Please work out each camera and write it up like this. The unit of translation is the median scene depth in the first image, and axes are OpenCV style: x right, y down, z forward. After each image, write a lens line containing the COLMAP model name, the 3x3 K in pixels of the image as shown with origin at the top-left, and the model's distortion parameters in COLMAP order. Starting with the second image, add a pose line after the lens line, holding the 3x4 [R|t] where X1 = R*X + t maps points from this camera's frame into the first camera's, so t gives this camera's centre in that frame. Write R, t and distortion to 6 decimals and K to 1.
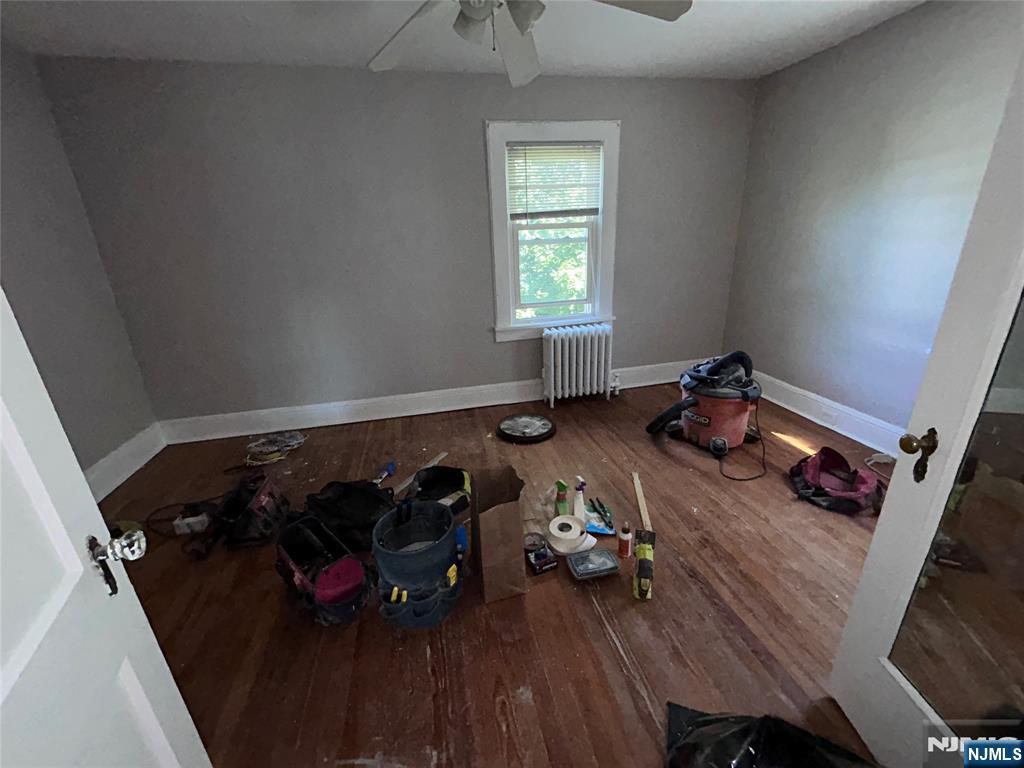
lens RADIAL K [[416.0, 0, 512.0], [0, 416.0, 384.0], [0, 0, 1]] dist [0.000367, 0.000255]
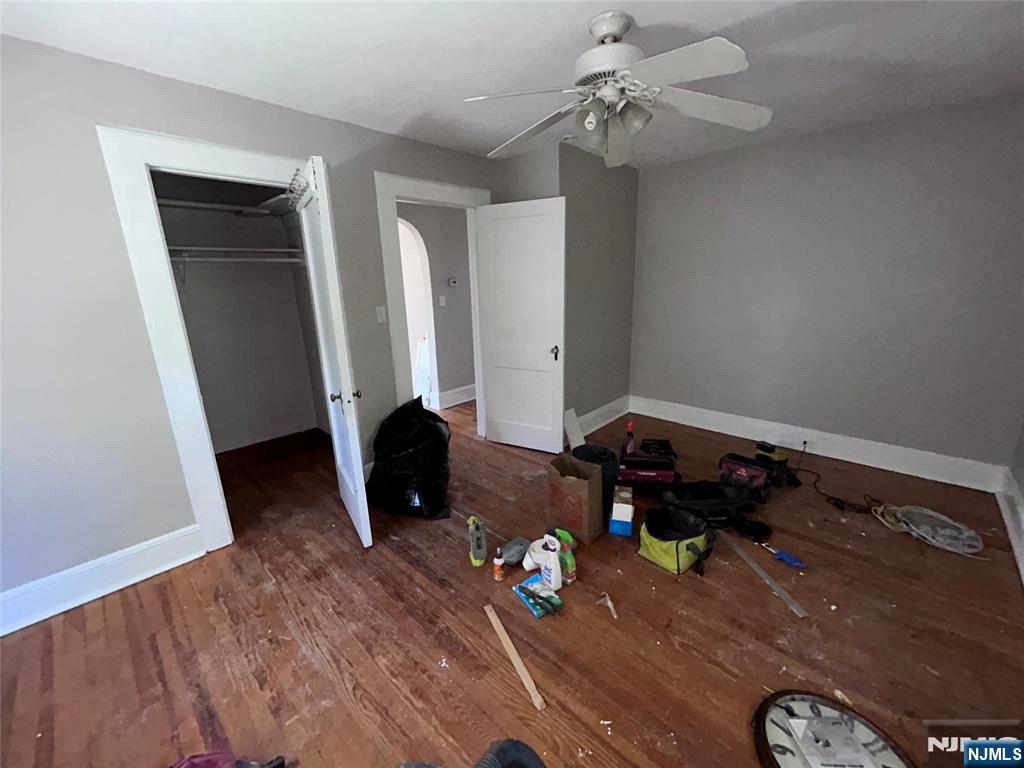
lens RADIAL K [[416.0, 0, 512.0], [0, 416.0, 384.0], [0, 0, 1]] dist [0.000367, 0.000255]
pose [[-0.831903, 0.198717, -0.518121, 0.665250], [-0.133737, 0.834368, 0.534738, -0.581958], [0.538565, 0.514142, -0.667537, 1.385907]]
